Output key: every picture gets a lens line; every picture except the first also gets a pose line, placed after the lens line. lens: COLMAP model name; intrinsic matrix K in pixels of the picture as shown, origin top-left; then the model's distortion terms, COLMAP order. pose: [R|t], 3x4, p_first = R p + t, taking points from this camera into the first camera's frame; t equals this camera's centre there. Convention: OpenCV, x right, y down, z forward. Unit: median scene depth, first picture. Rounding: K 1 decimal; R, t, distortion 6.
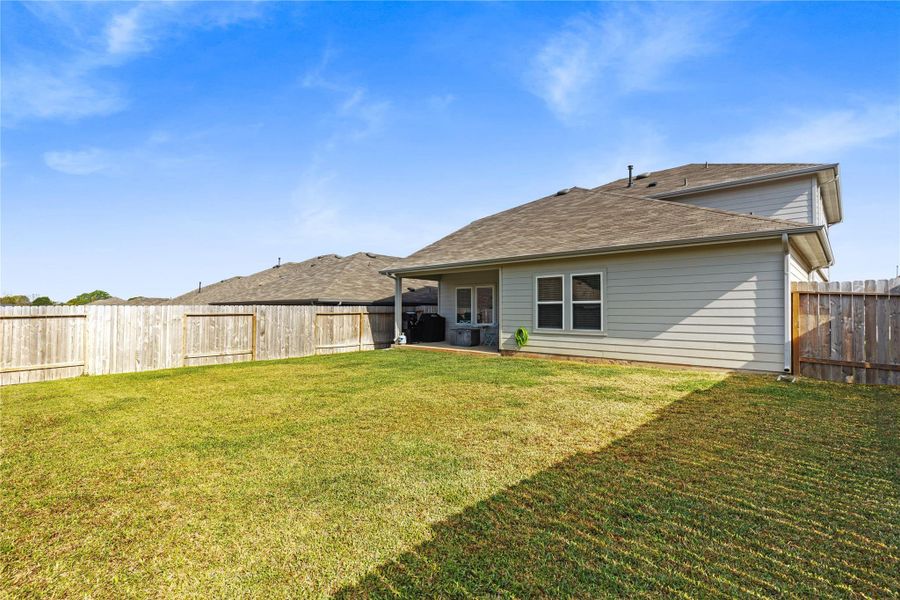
lens RADIAL K [[407.6, 0, 452.6], [0, 407.6, 304.7], [0, 0, 1]] dist [0.003692, 0.000287]
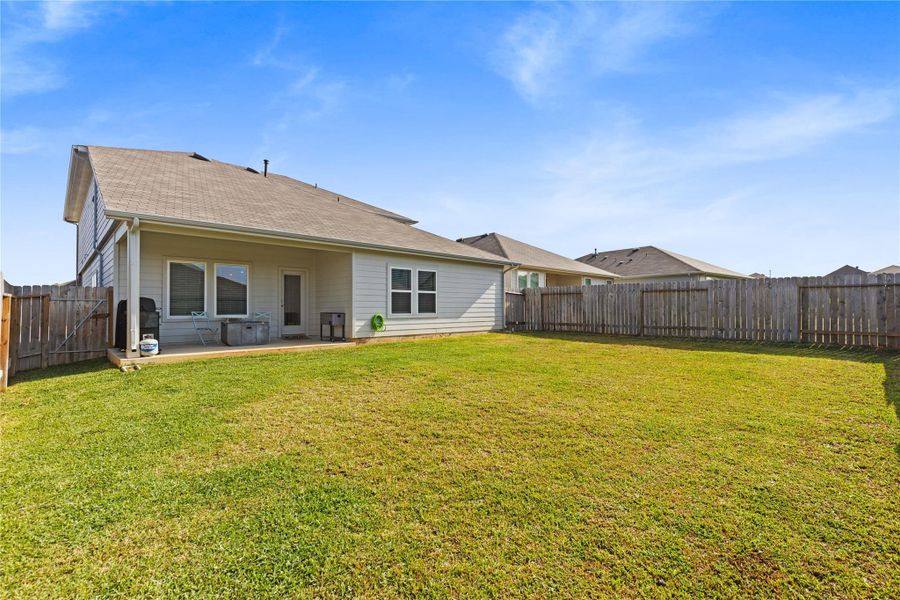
lens RADIAL K [[407.6, 0, 452.6], [0, 407.6, 300.0], [0, 0, 1]] dist [0.003692, 0.000287]
pose [[0.036255, 0.014646, 0.999235, -0.896672], [-0.018140, 0.999738, -0.013995, 0.033025], [-0.999178, -0.017619, 0.036511, 0.809294]]
